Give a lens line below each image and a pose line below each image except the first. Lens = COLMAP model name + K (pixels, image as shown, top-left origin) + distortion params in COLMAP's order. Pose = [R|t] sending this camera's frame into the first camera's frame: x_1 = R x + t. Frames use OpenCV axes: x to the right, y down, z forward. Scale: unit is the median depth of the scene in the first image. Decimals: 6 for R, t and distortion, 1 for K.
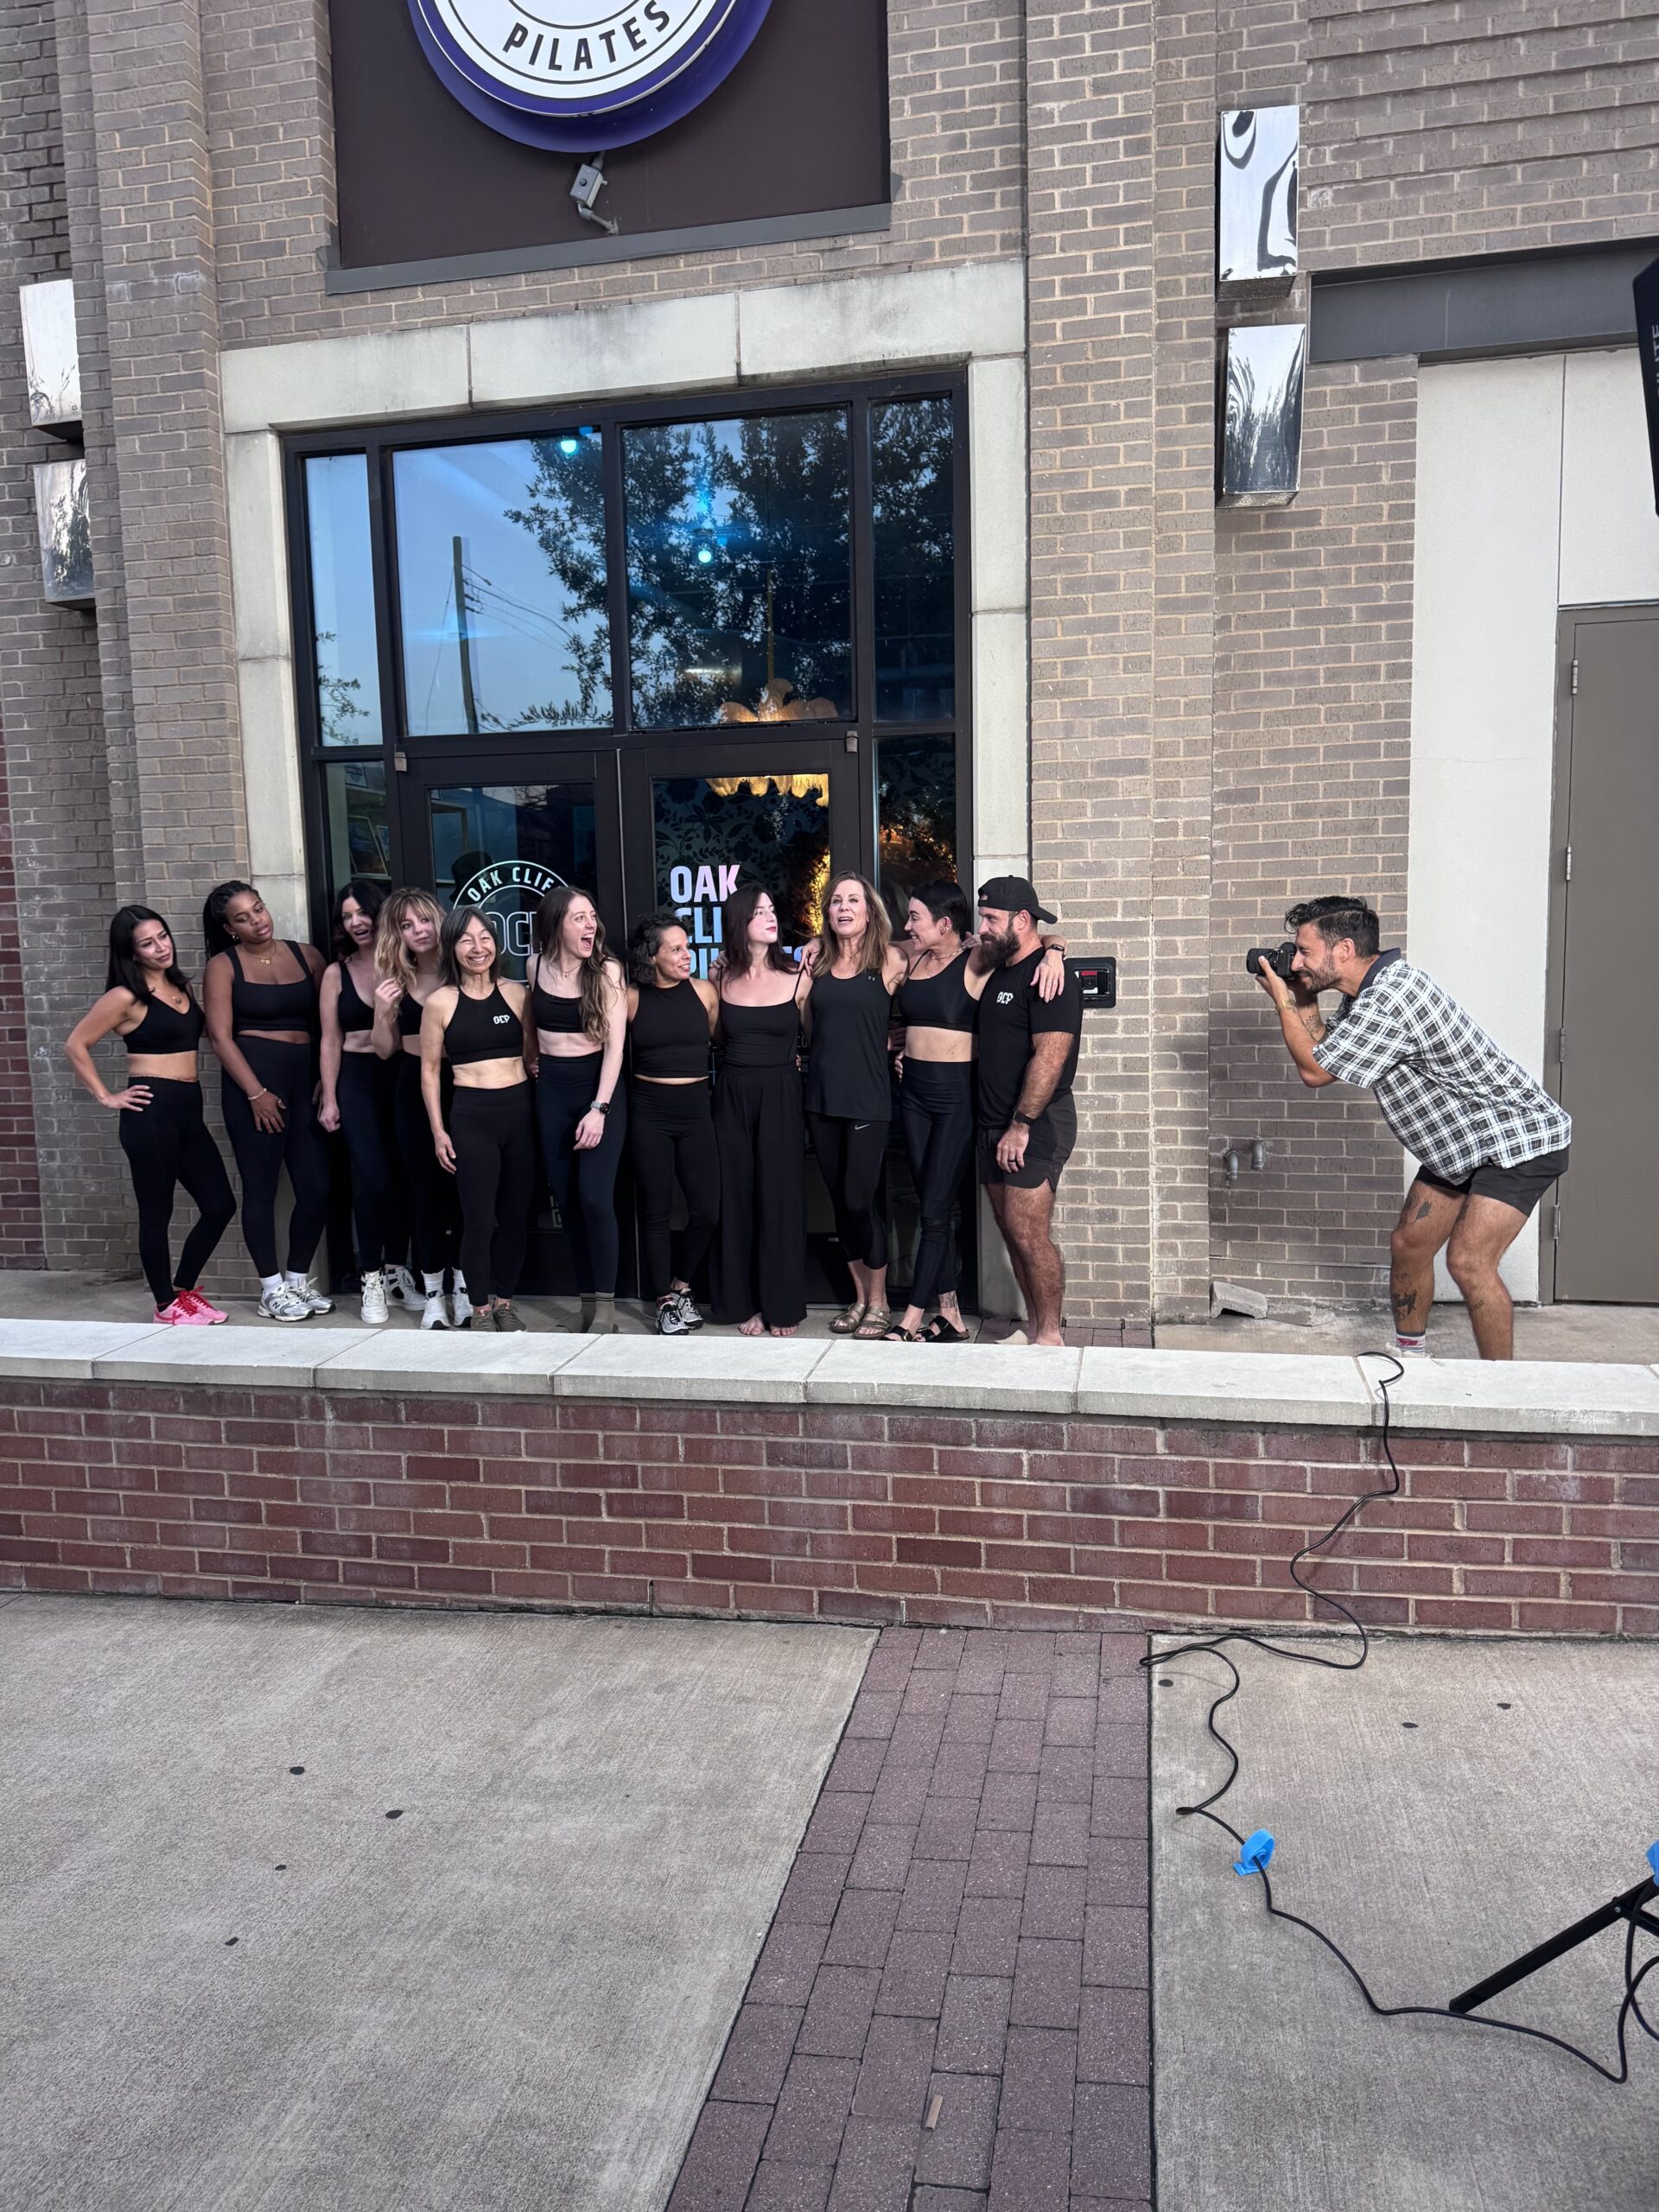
lens RADIAL K [[1564.8, 0, 832.8], [0, 1564.8, 1108.1], [0, 0, 1]] dist [-0.023477, -0.004295]
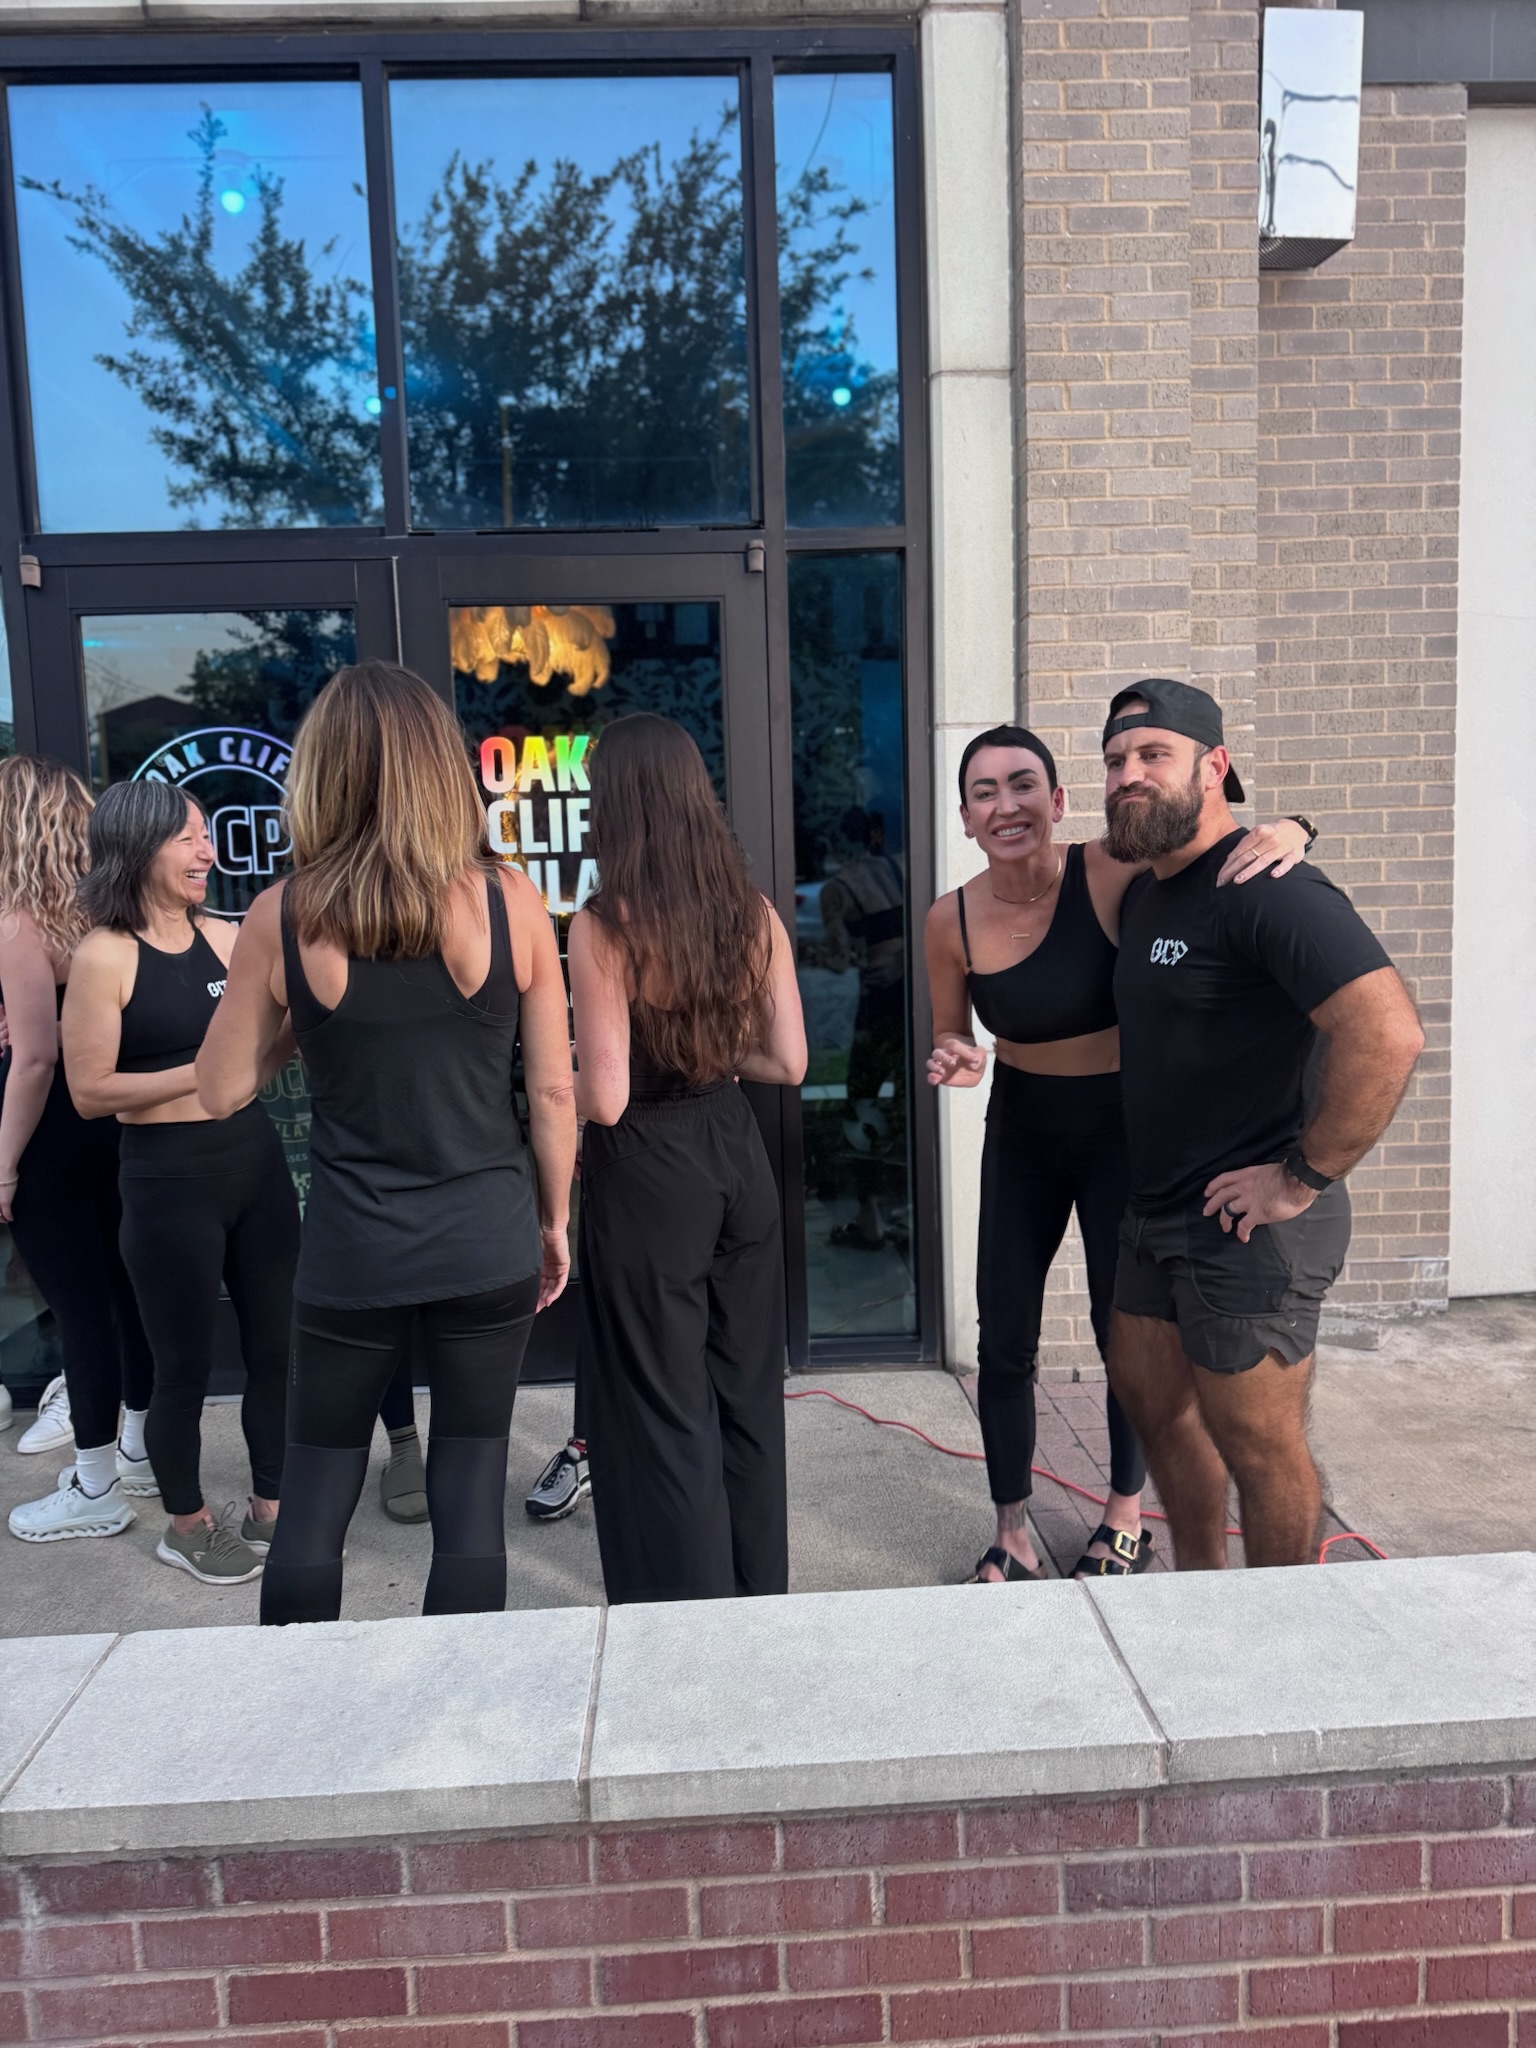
lens RADIAL K [[1448.8, 0, 763.9], [0, 1448.8, 1017.0], [0, 0, 1]] dist [-0.023477, -0.004295]
pose [[0.967709, -0.033668, 0.249810, -0.158267], [0.036758, 0.999294, -0.007711, -0.029103], [-0.249374, 0.016644, 0.968264, 0.411597]]
